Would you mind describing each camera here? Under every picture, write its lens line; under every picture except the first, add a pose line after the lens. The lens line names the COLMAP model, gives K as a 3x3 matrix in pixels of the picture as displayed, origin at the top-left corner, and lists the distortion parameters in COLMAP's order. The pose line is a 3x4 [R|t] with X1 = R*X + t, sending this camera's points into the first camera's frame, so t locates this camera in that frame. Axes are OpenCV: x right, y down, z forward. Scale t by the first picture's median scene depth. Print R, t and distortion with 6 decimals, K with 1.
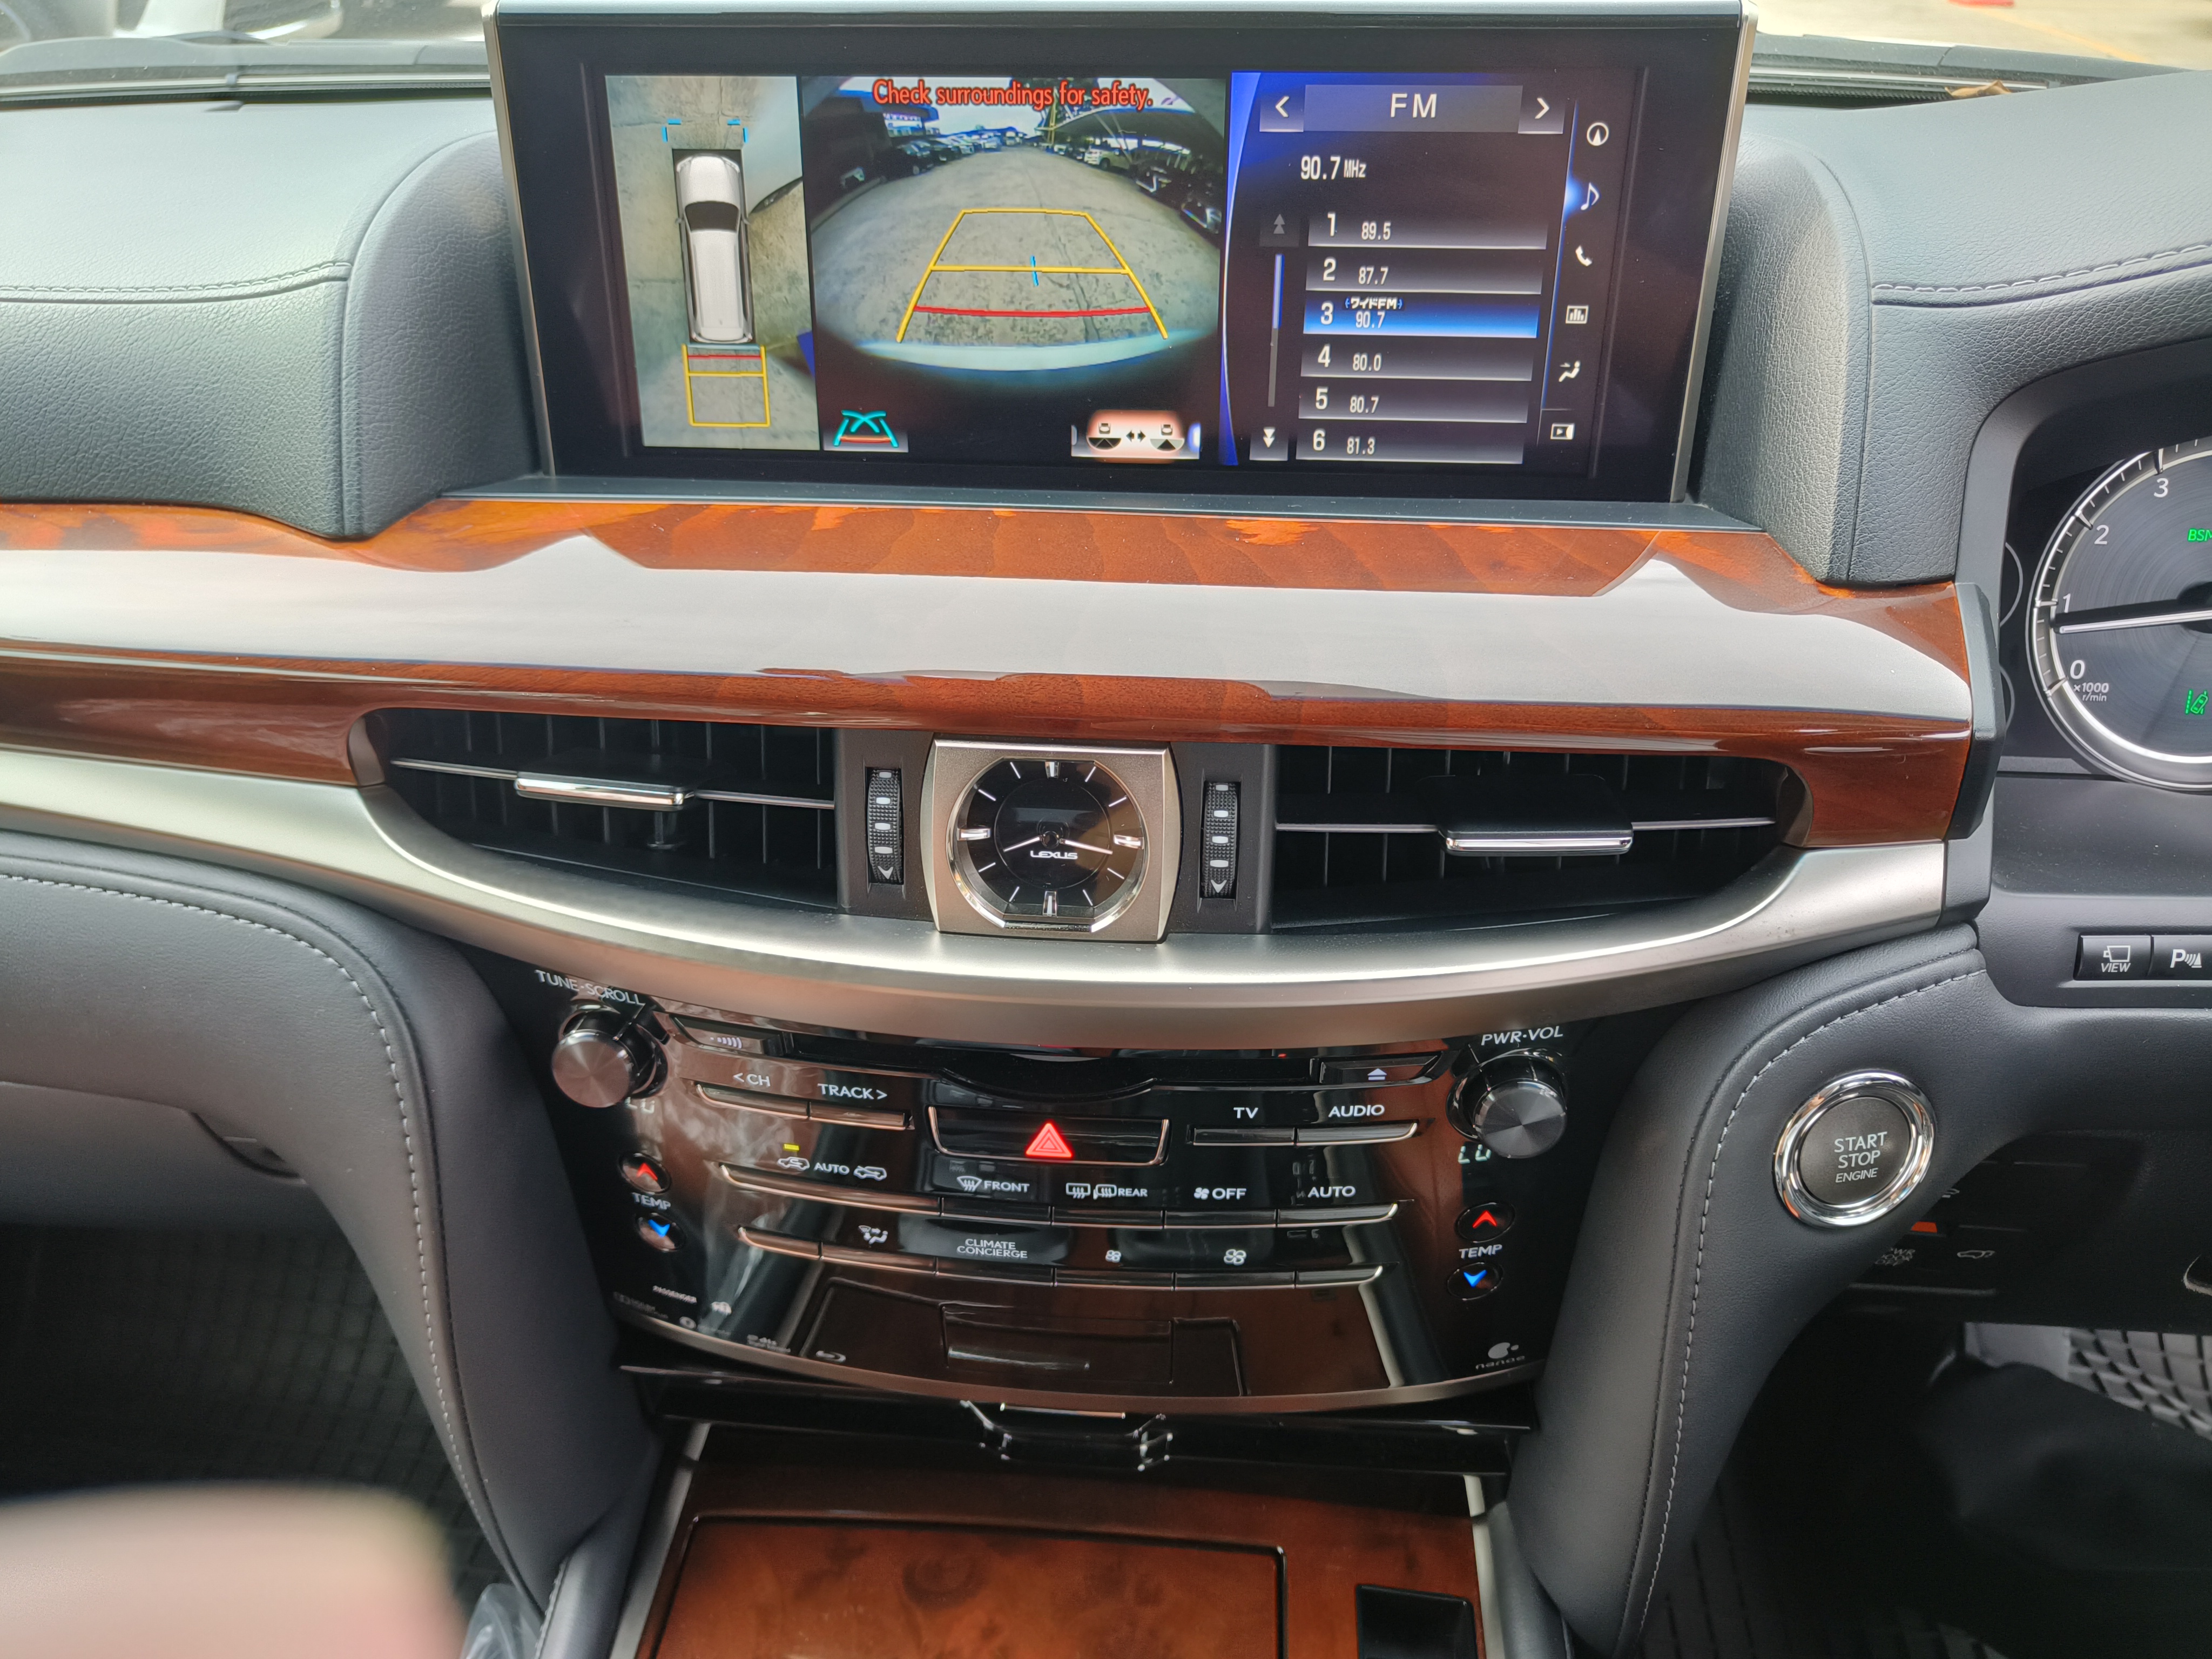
lens RADIAL K [[1472.9, 0, 1106.0], [0, 1472.9, 829.5], [0, 0, 1]] dist [-0.003268, -0.003618]
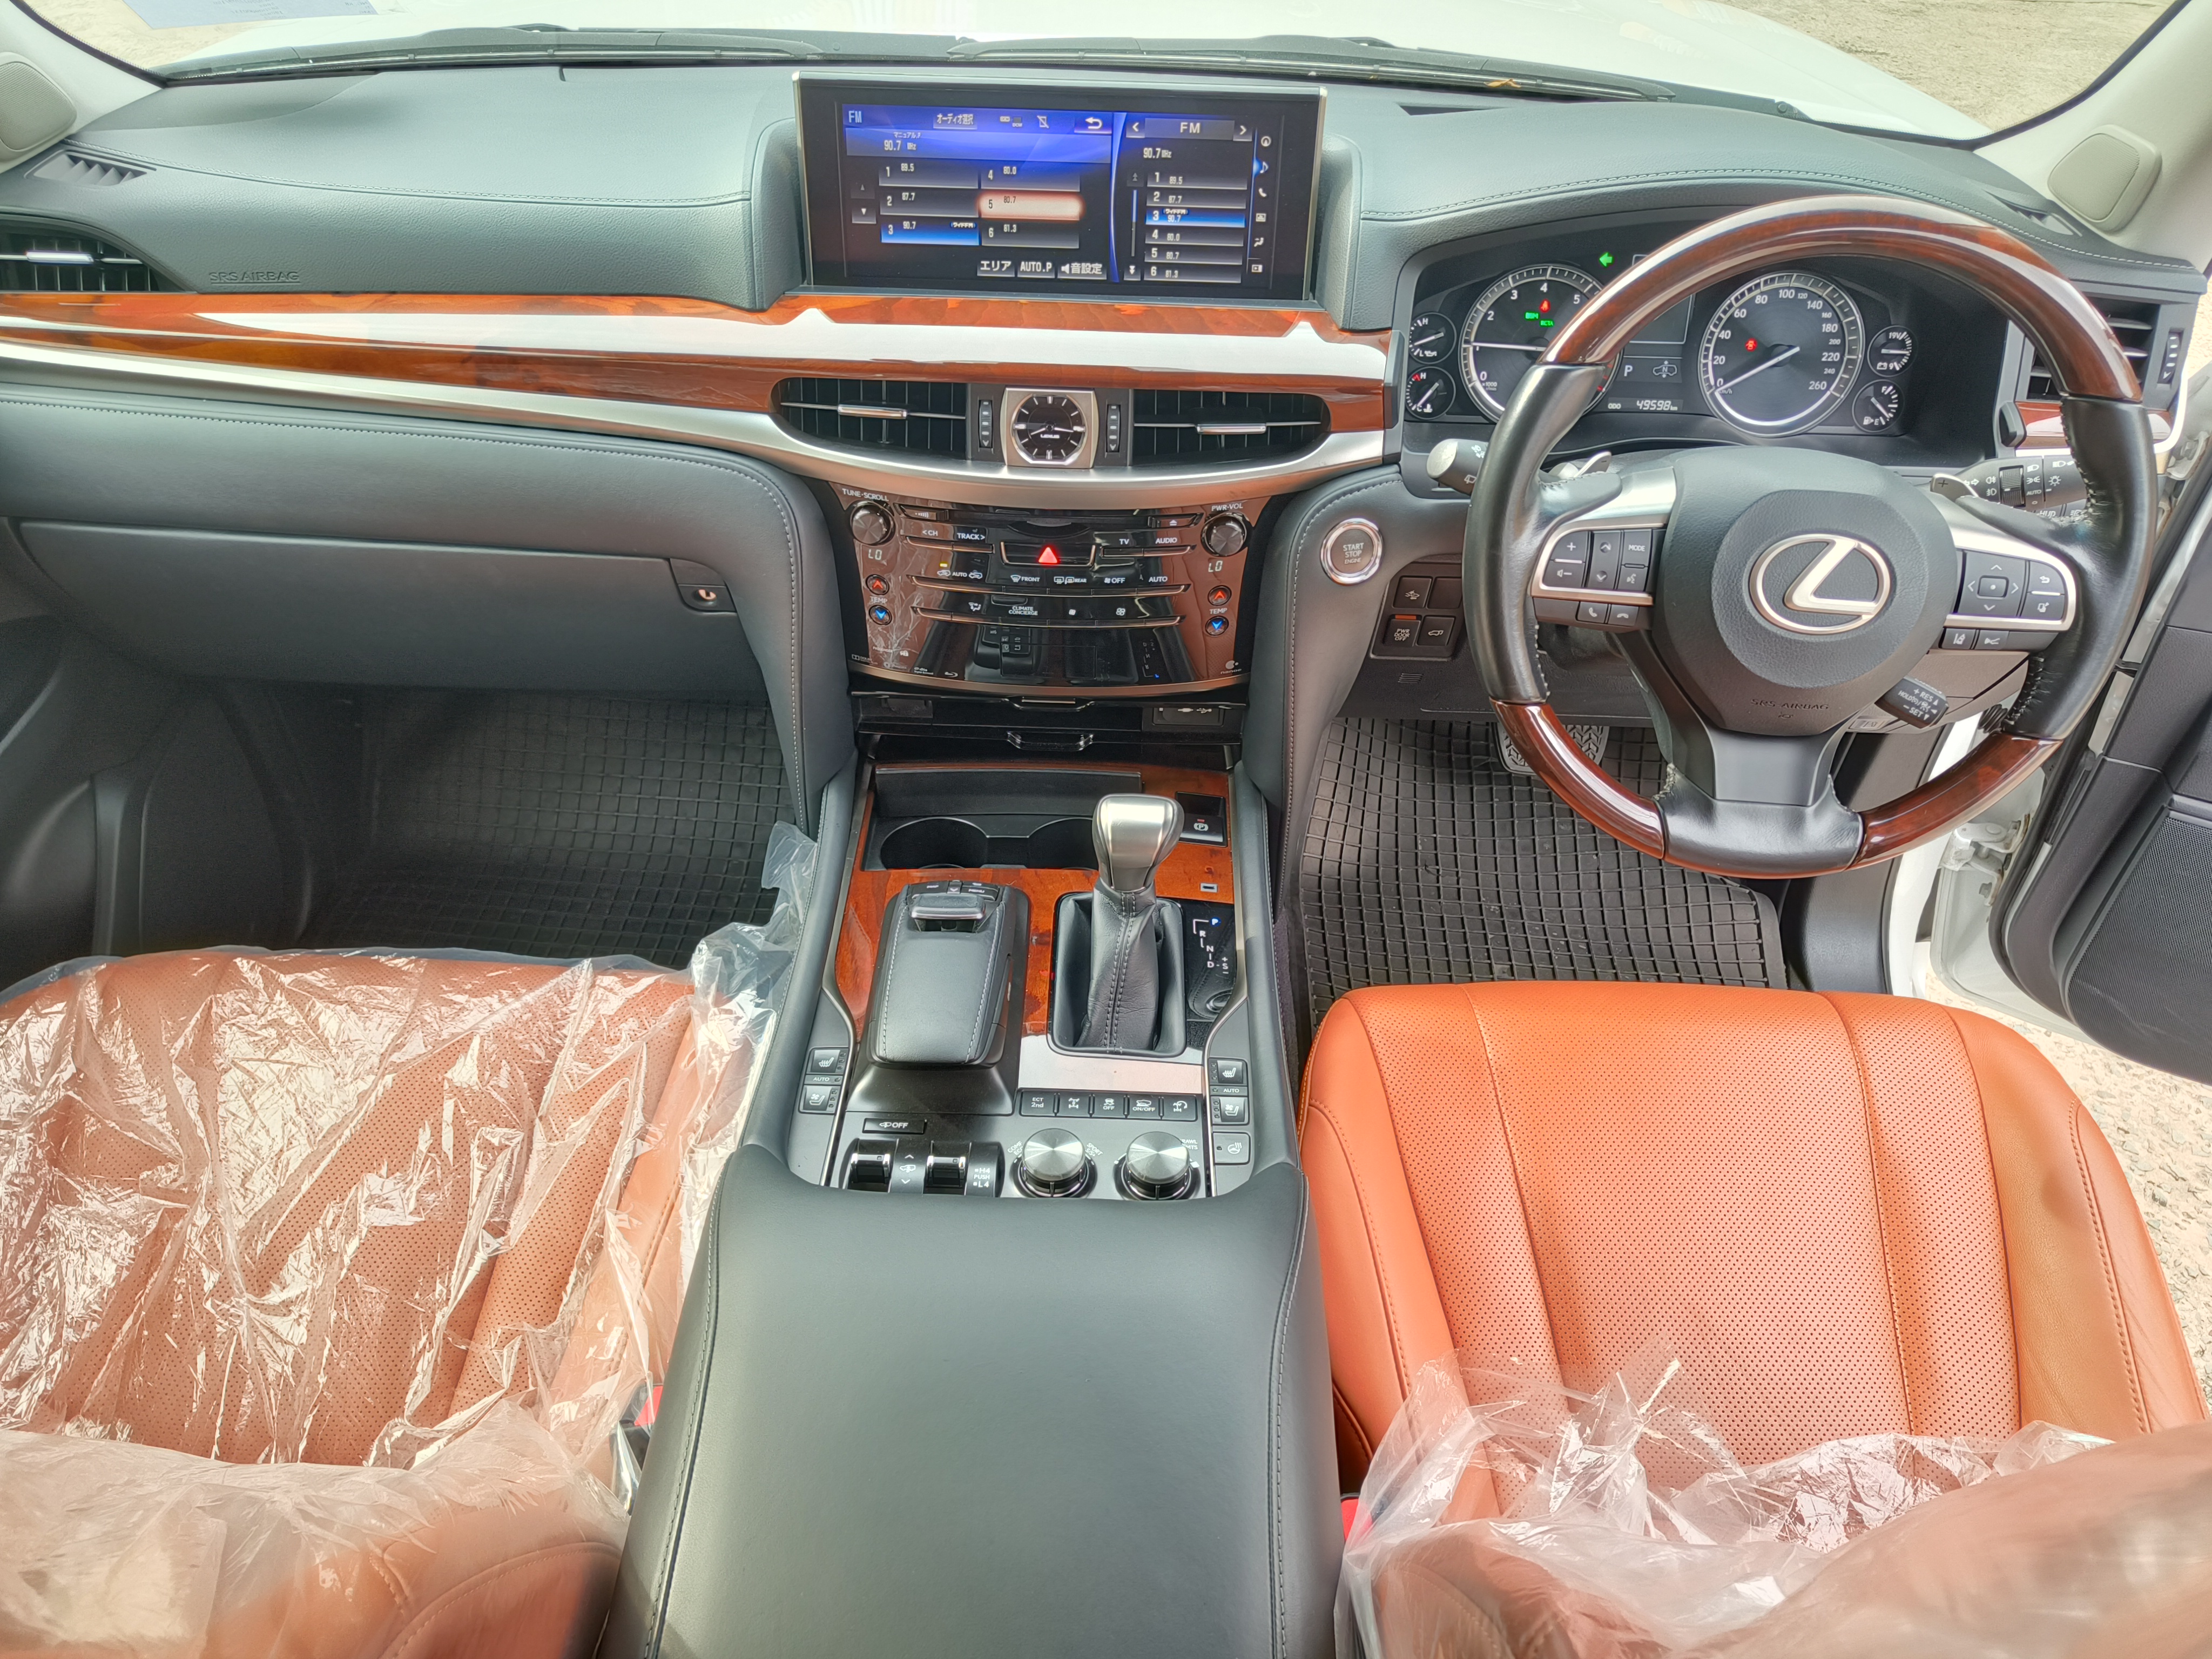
lens RADIAL K [[1472.9, 0, 1106.0], [0, 1472.9, 829.5], [0, 0, 1]] dist [-0.003268, -0.003618]
pose [[0.997031, -0.020078, 0.074341, -0.139181], [0.011477, 0.993373, 0.114360, 0.397538], [-0.076145, -0.113167, 0.990654, -1.611495]]
